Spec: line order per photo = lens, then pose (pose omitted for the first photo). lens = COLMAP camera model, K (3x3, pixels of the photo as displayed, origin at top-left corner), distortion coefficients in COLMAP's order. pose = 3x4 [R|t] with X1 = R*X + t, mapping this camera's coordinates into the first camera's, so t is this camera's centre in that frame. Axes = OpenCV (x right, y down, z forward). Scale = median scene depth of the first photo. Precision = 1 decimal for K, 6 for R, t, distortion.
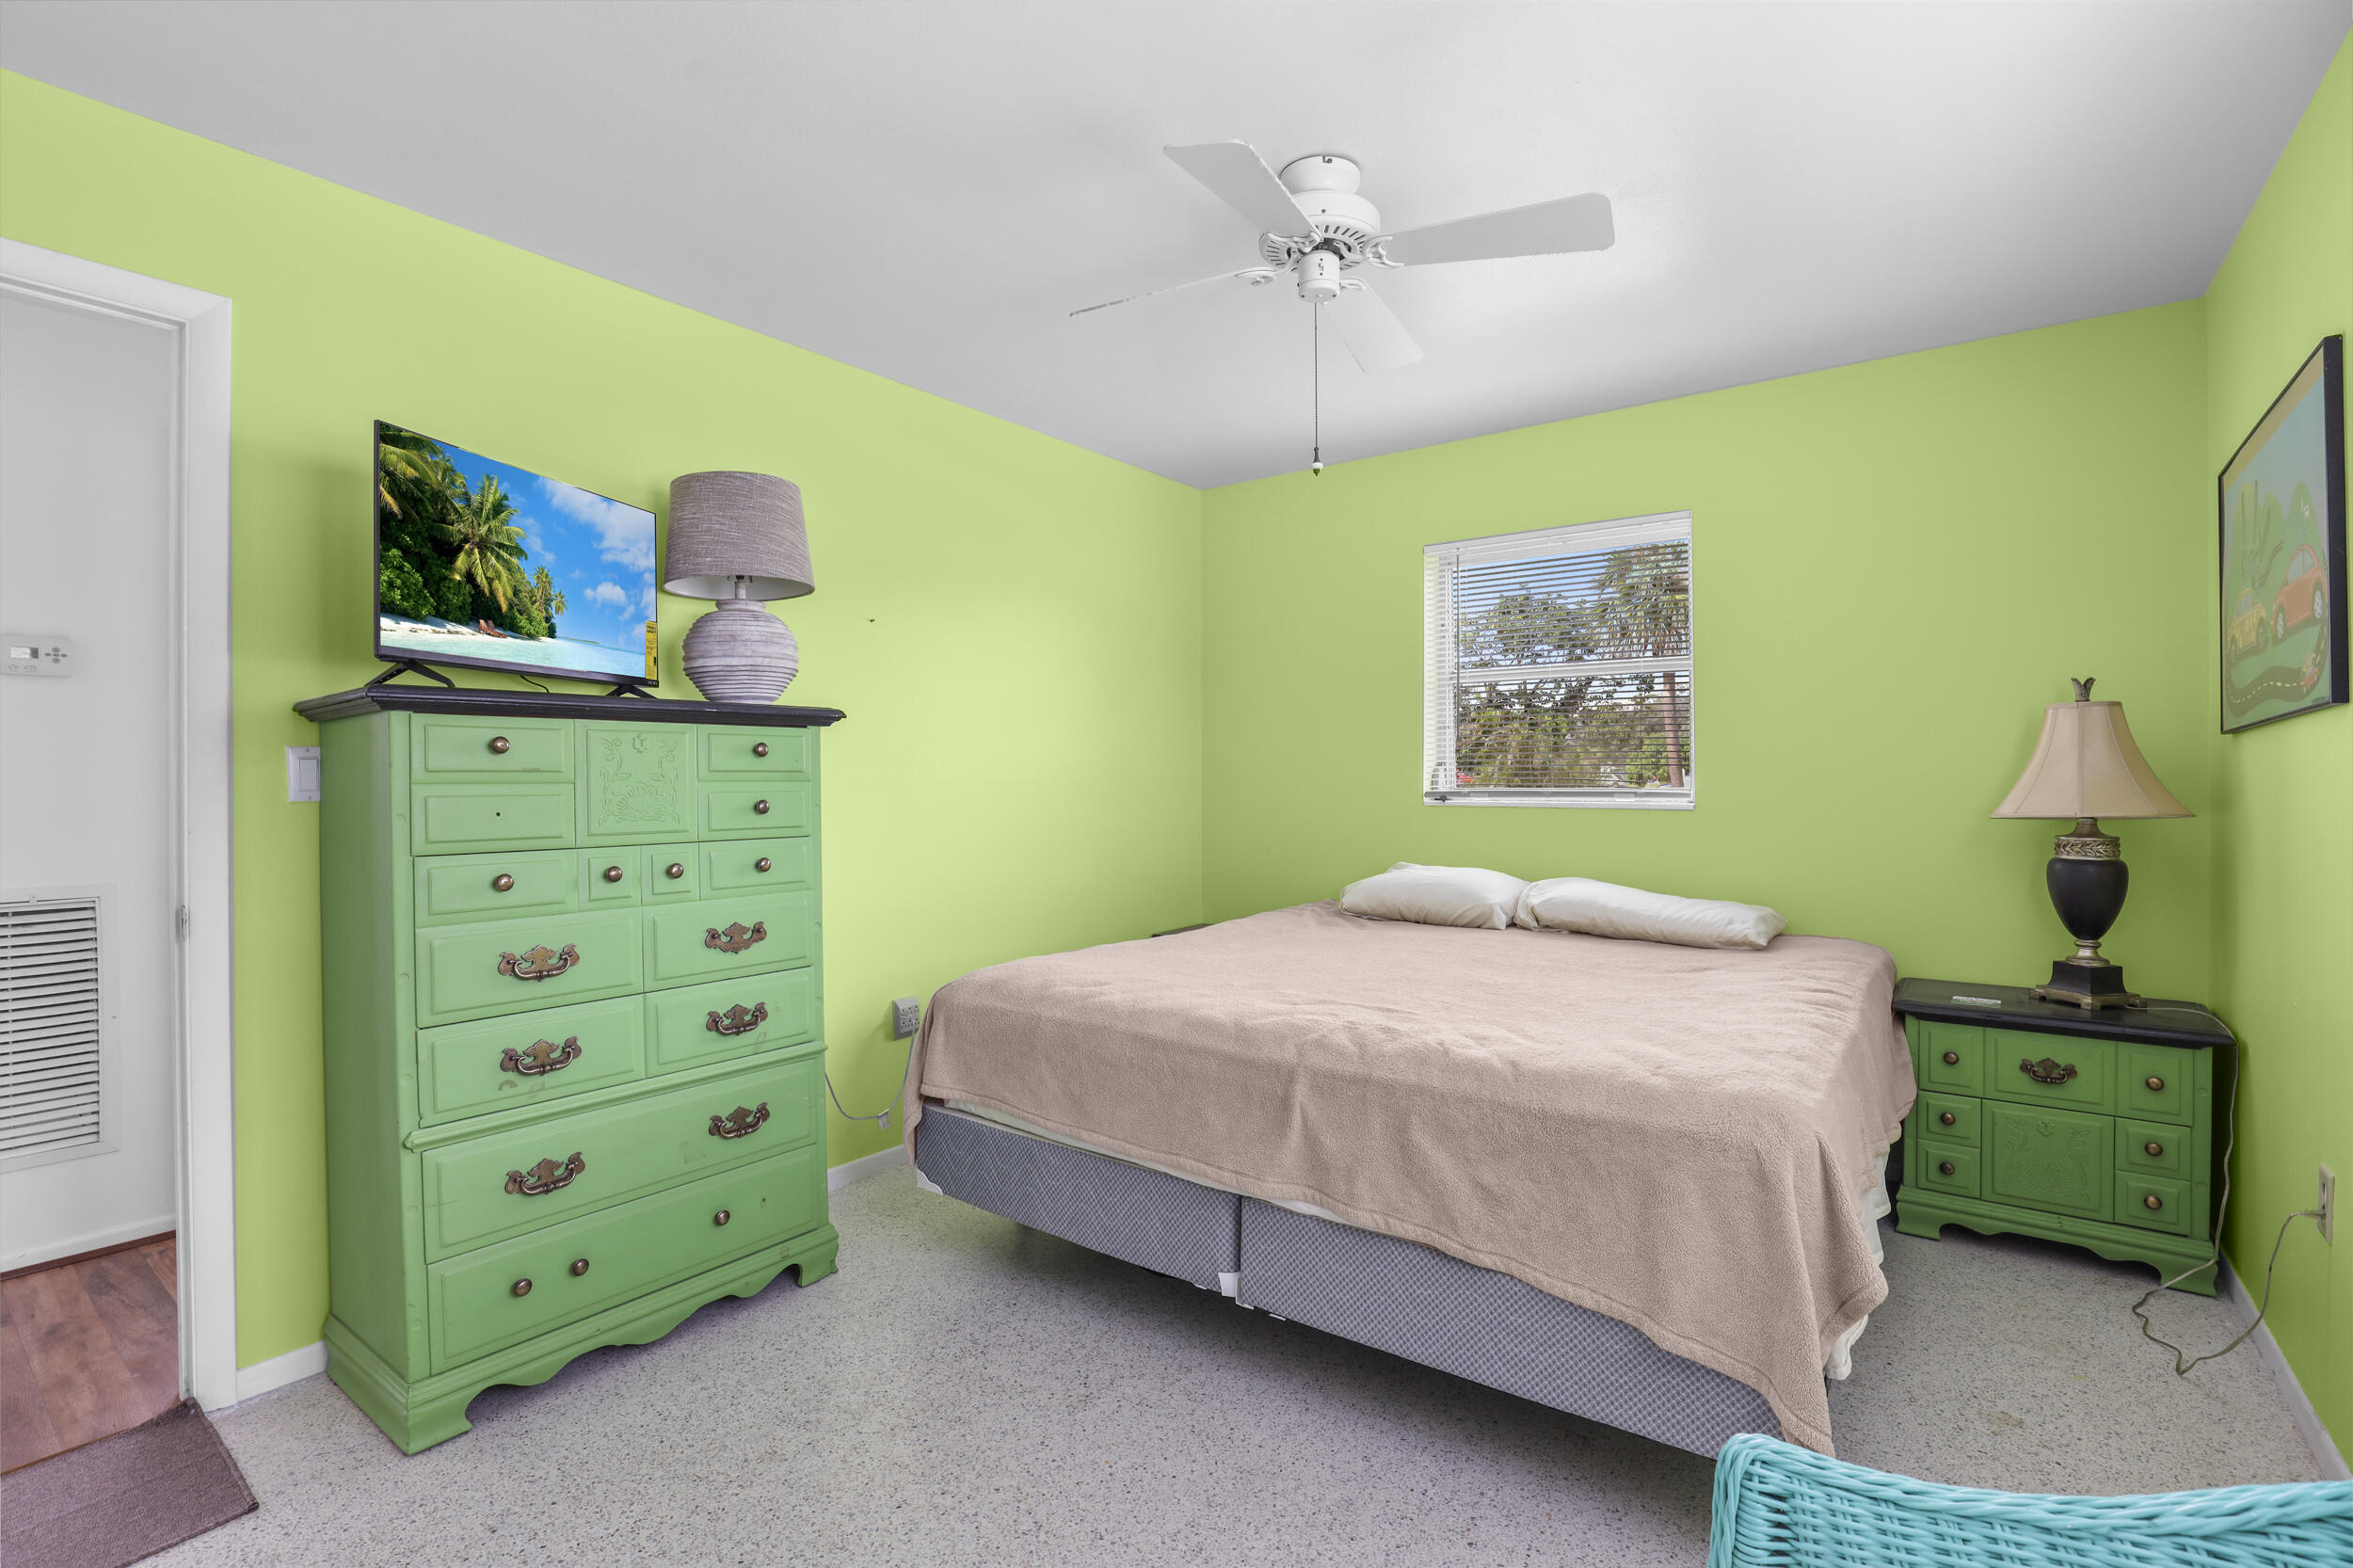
lens RADIAL K [[1068.4, 0, 1180.7], [0, 1068.4, 789.9], [0, 0, 1]] dist [0.000610, 0.000594]
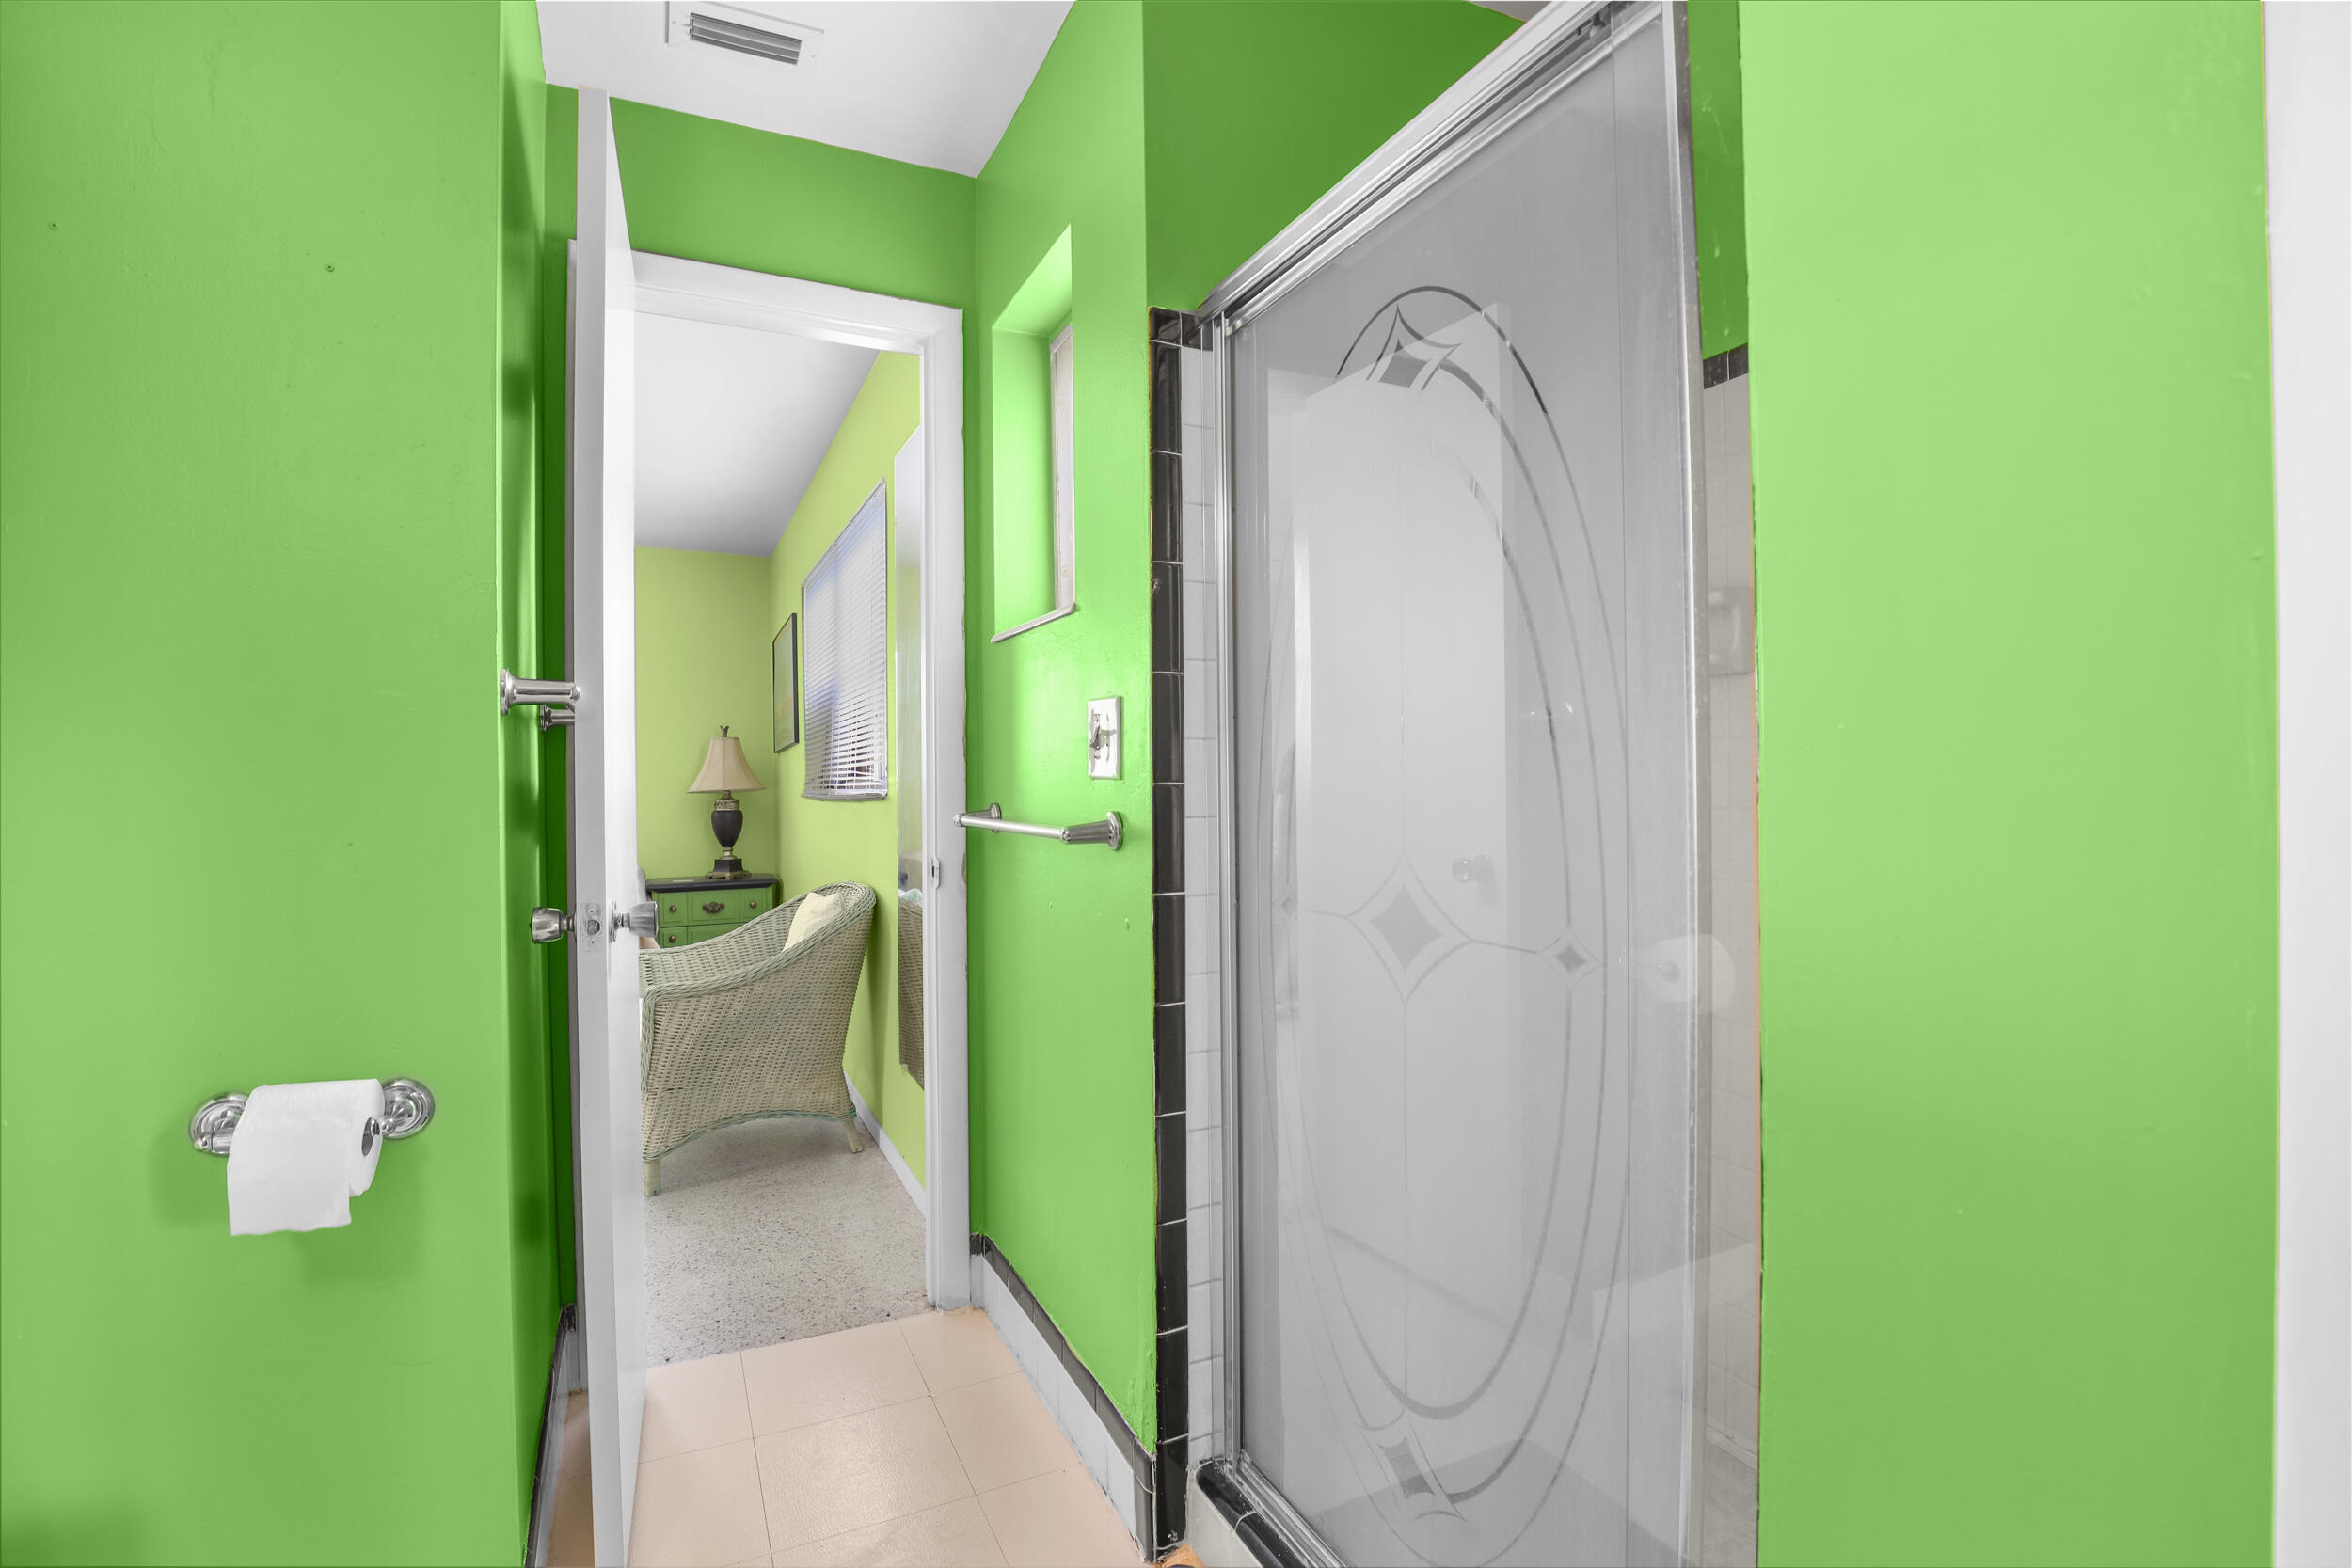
lens RADIAL K [[1067.8, 0, 1178.3], [0, 1067.8, 776.8], [0, 0, 1]] dist [0.000610, 0.000594]
pose [[0.462632, -0.002788, 0.886546, -0.648326], [0.021360, 0.999740, -0.008003, 0.034741], [-0.886293, 0.022638, 0.462571, -0.813856]]
